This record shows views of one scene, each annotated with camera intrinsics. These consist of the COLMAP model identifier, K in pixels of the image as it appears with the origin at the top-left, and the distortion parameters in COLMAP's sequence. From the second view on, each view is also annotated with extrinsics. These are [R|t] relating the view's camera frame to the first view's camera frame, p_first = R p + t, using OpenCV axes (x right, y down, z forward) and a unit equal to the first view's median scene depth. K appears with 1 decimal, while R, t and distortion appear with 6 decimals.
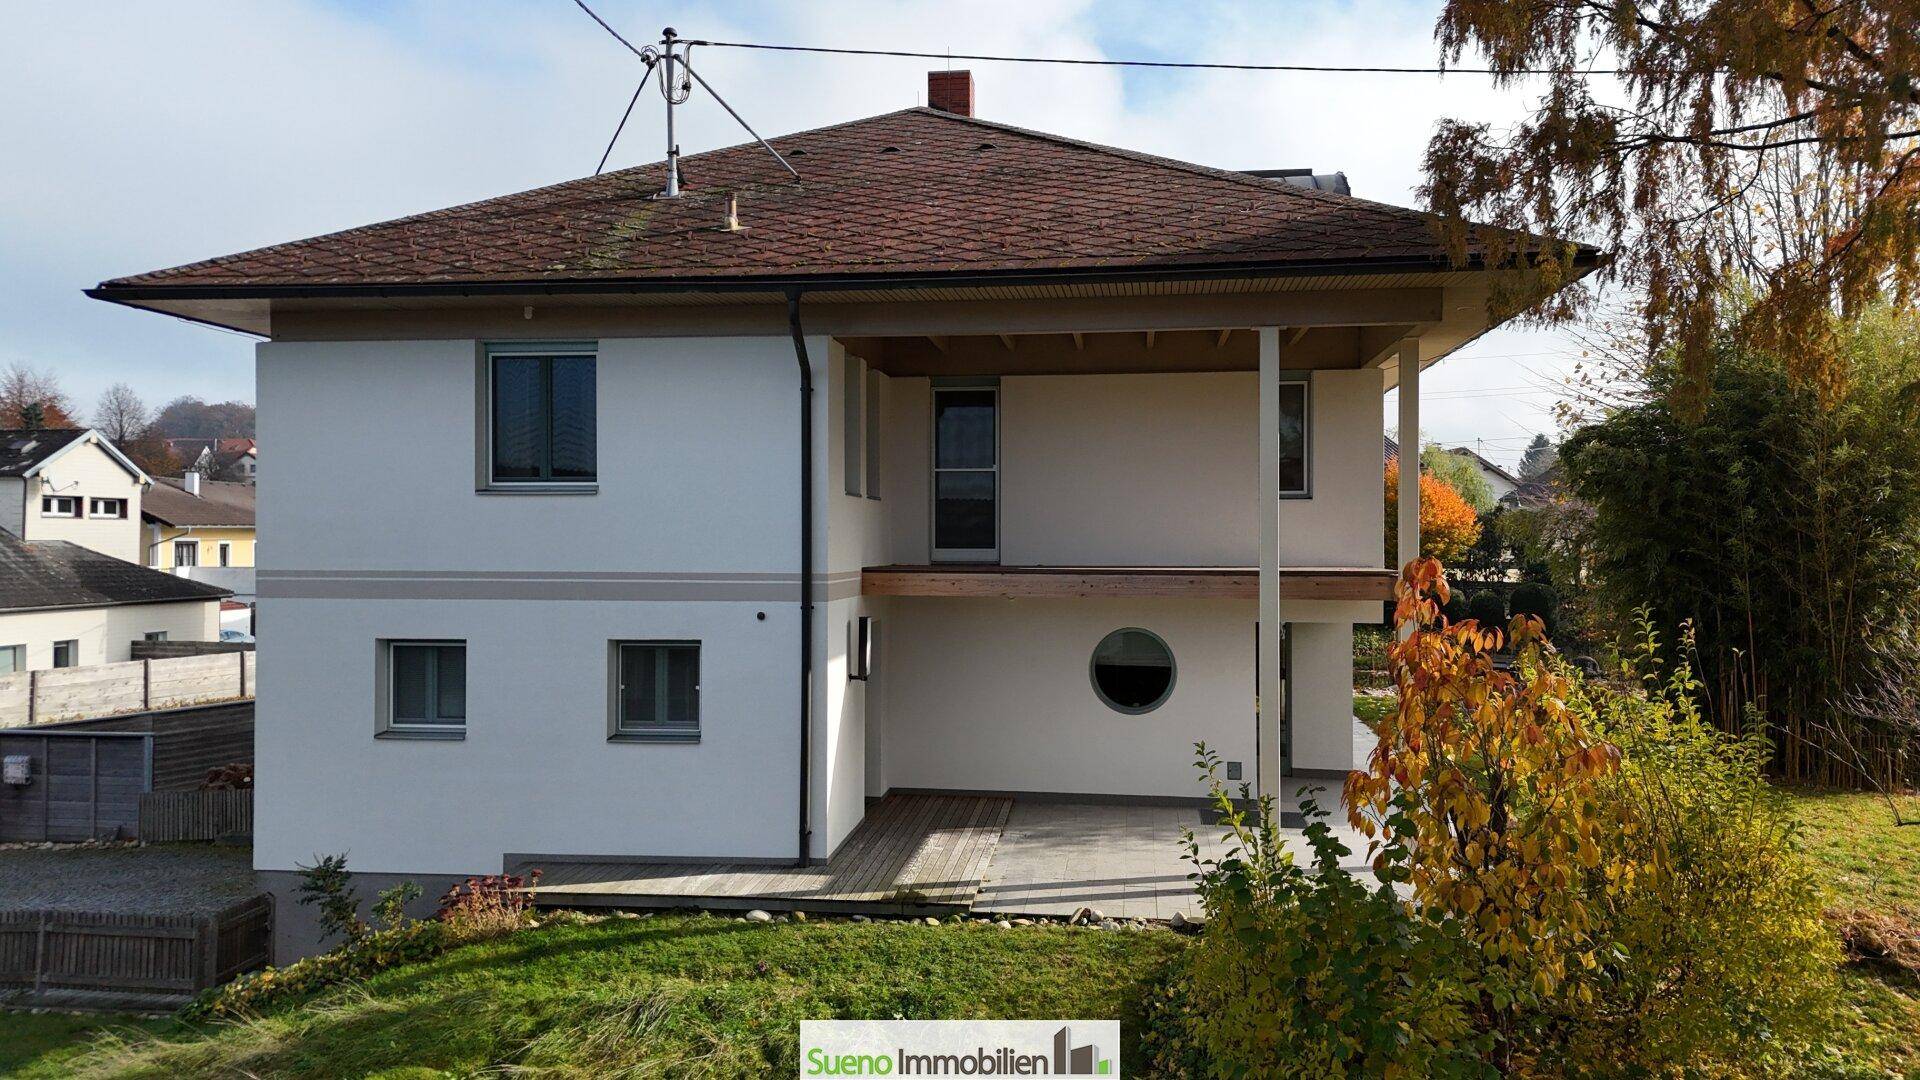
lens RADIAL K [[1400.4, 0, 960.0], [0, 1400.4, 540.0], [0, 0, 1]] dist [0.019132, -0.004457]
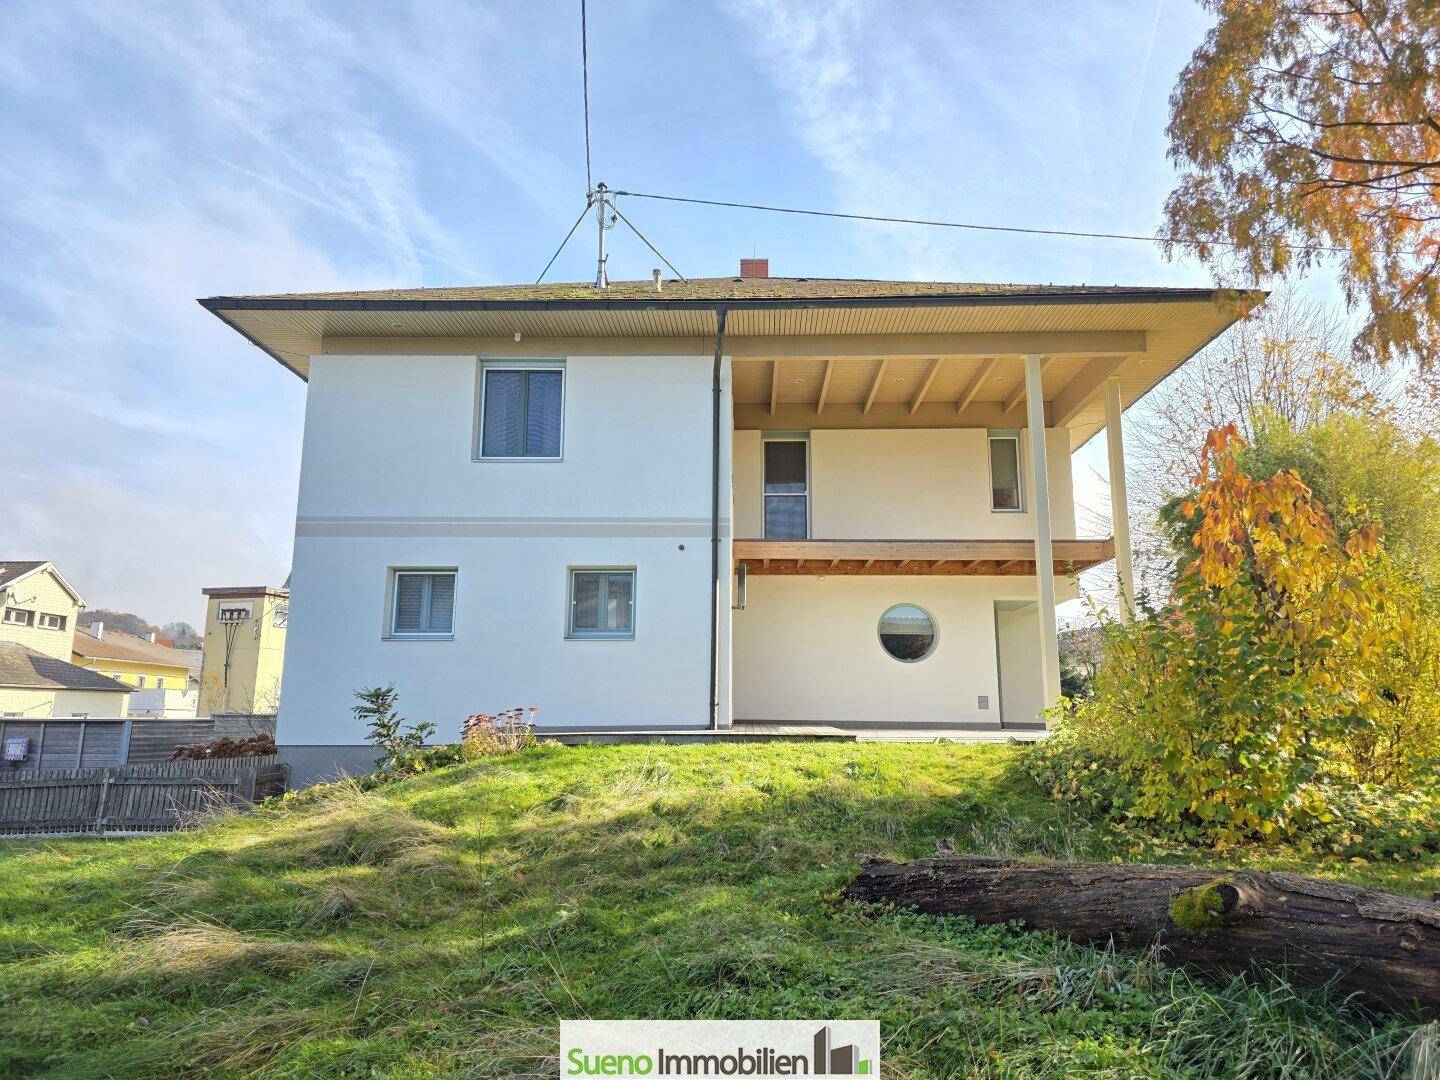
lens RADIAL K [[959.3, 0, 720.0], [0, 959.3, 540.0], [0, 0, 1]] dist [0.042979, -0.036547]
pose [[0.995357, 0.021657, 0.093789, -0.184233], [-0.004012, 0.982848, -0.184375, 0.211725], [-0.096173, 0.183143, 0.978371, 0.061719]]
